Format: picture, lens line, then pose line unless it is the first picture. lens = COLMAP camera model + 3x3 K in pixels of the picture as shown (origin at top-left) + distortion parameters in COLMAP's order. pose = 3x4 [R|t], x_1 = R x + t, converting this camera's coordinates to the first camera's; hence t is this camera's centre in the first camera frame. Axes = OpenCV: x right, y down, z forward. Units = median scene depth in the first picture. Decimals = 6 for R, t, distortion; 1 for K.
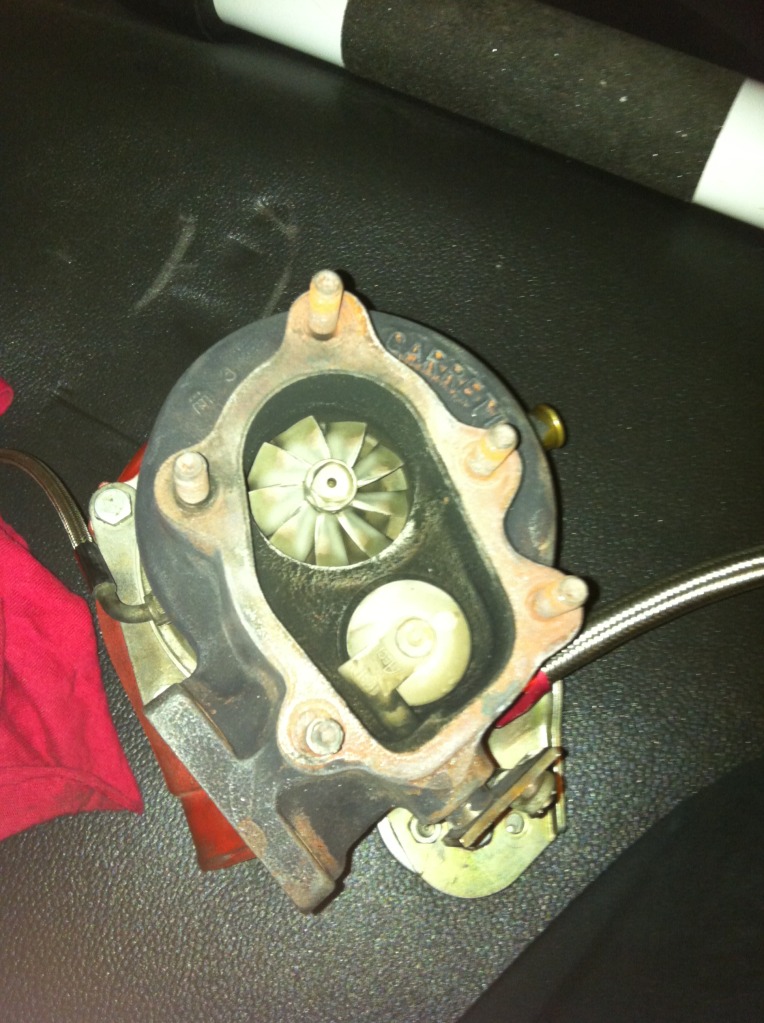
lens RADIAL K [[879.1, 0, 379.9], [0, 879.1, 512.1], [0, 0, 1]] dist [0.007188, 0.004927]
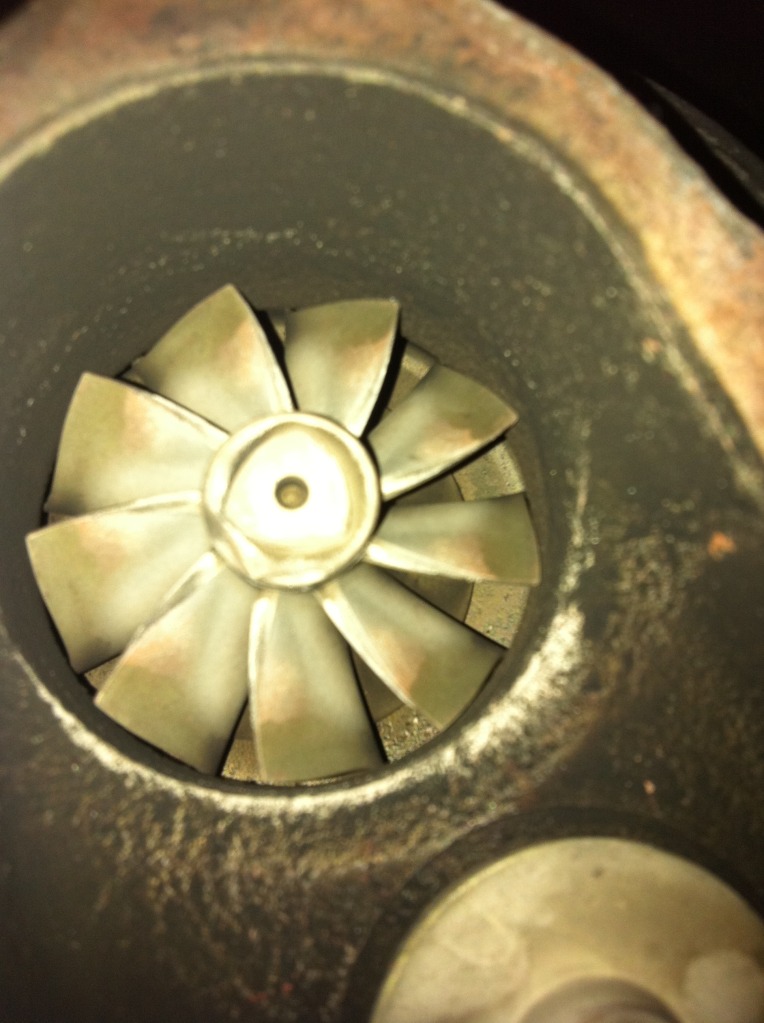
lens RADIAL K [[886.3, 0, 318.4], [0, 886.3, 510.5], [0, 0, 1]] dist [0.005815, 0.002097]
pose [[0.993239, -0.043892, -0.107469, -0.013958], [0.047156, 0.998495, 0.028018, -0.035613], [0.106077, -0.032896, 0.993814, 0.707569]]
